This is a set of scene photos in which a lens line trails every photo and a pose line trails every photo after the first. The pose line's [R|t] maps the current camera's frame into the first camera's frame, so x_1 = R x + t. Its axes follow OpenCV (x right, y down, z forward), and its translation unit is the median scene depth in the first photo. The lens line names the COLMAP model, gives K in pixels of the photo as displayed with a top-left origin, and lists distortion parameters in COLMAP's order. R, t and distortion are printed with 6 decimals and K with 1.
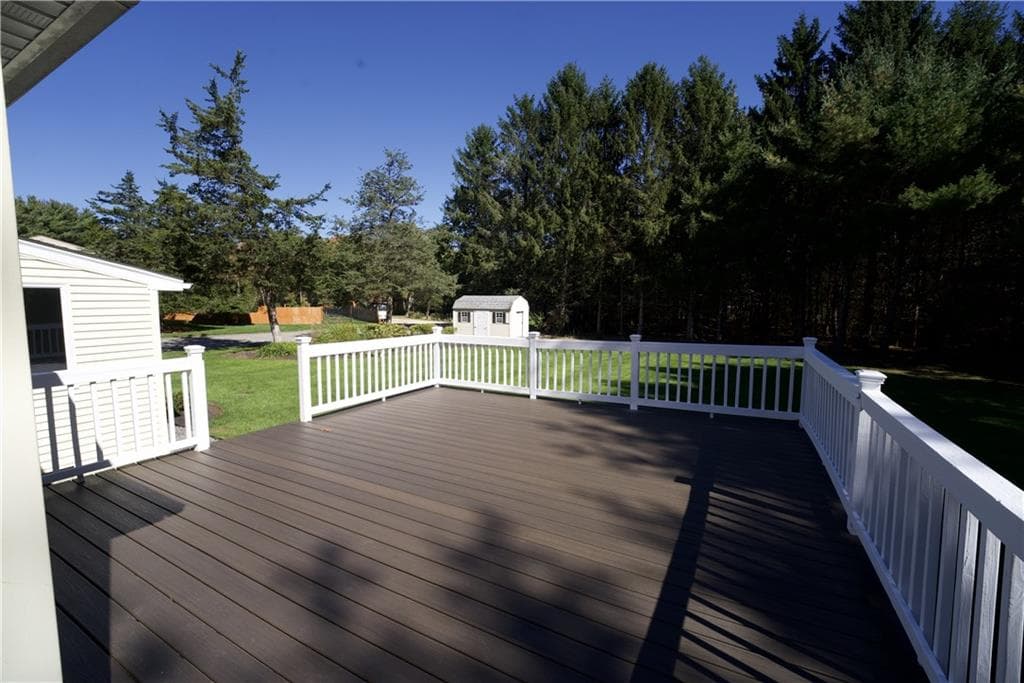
lens RADIAL K [[437.3, 0, 512.0], [0, 437.3, 341.5], [0, 0, 1]] dist [0.000915, -0.000003]
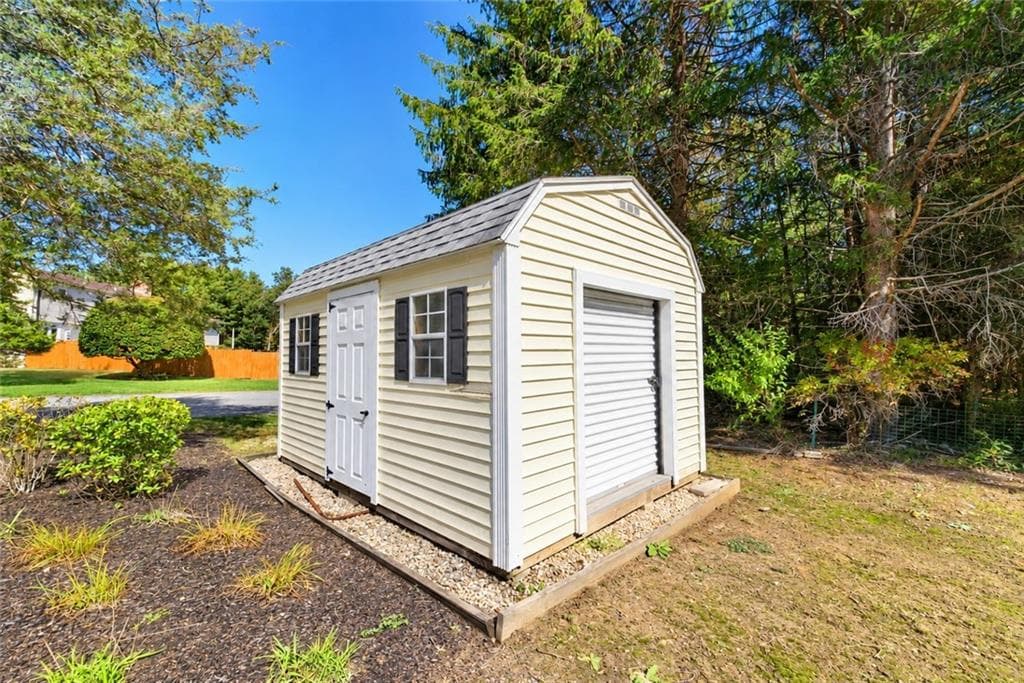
lens RADIAL K [[437.3, 0, 512.0], [0, 437.3, 341.5], [0, 0, 1]] dist [0.000915, -0.000003]
pose [[0.963903, -0.005369, -0.266198, 0.024493], [-0.030780, 0.990846, -0.131441, -0.037680], [0.264467, 0.134890, 0.954915, 0.899337]]
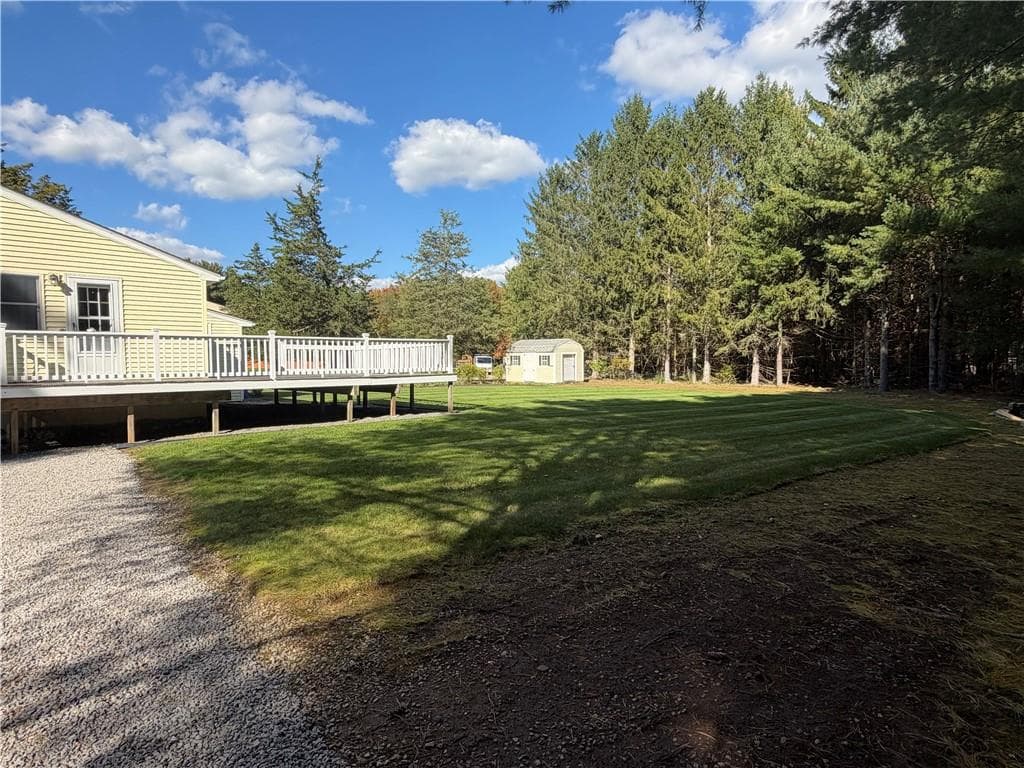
lens RADIAL K [[608.6, 0, 512.0], [0, 608.6, 384.0], [0, 0, 1]] dist [0.001669, -0.000042]
pose [[0.946001, -0.002436, -0.324156, 0.358597], [-0.015483, 0.998491, -0.052688, 0.076130], [0.323795, 0.054862, 0.944535, -0.353200]]
